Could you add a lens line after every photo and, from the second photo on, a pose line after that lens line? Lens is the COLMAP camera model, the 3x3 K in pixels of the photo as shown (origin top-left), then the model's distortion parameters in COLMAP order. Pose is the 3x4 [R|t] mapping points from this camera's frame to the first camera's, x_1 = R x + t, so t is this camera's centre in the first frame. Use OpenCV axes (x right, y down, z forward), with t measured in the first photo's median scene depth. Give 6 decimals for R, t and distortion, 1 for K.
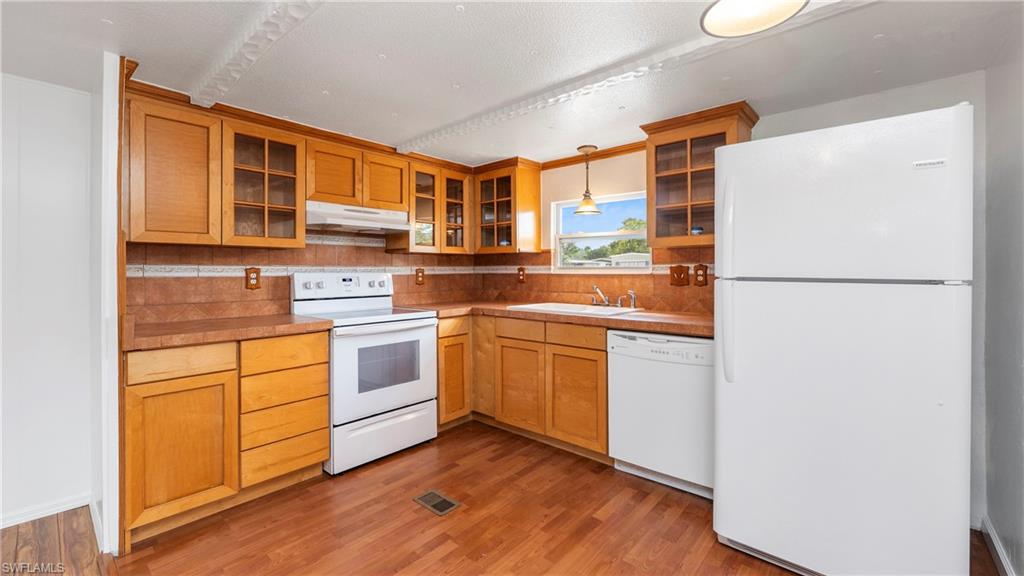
lens RADIAL K [[419.5, 0, 513.8], [0, 419.5, 265.2], [0, 0, 1]] dist [-0.004416, -0.000168]
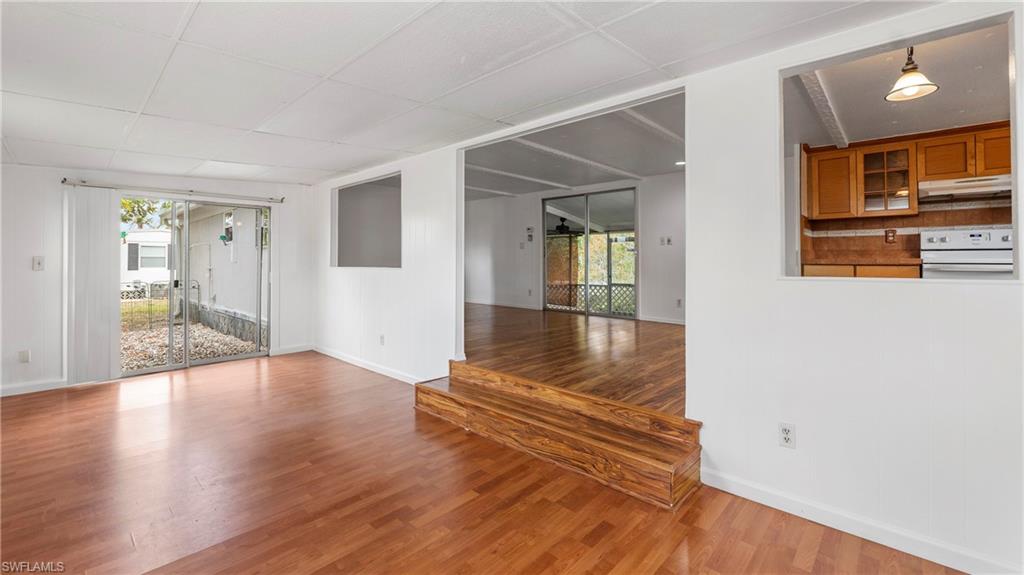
lens RADIAL K [[419.5, 0, 516.2], [0, 419.5, 259.3], [0, 0, 1]] dist [-0.004416, -0.000168]
pose [[-0.017288, -0.000052, -0.999851, 0.864634], [0.014788, 0.999891, -0.000308, 0.084779], [0.999741, -0.014791, -0.017285, -0.355326]]
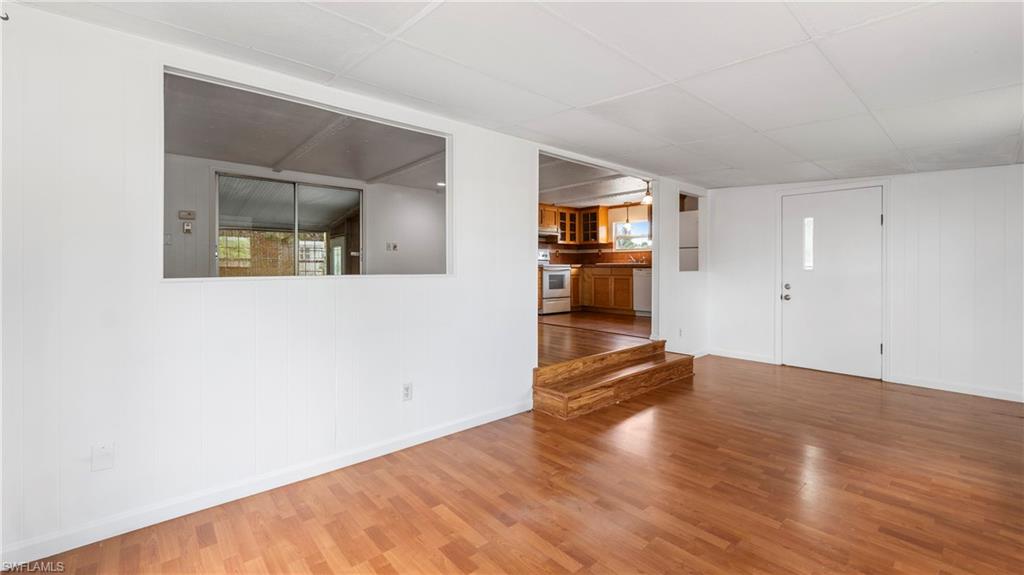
lens RADIAL K [[419.5, 0, 511.3], [0, 419.5, 262.1], [0, 0, 1]] dist [-0.004416, -0.000168]
pose [[0.991021, 0.000837, -0.133703, -0.186176], [-0.000572, 0.999998, 0.002017, 0.080304], [0.133705, -0.001922, 0.991019, -1.629127]]
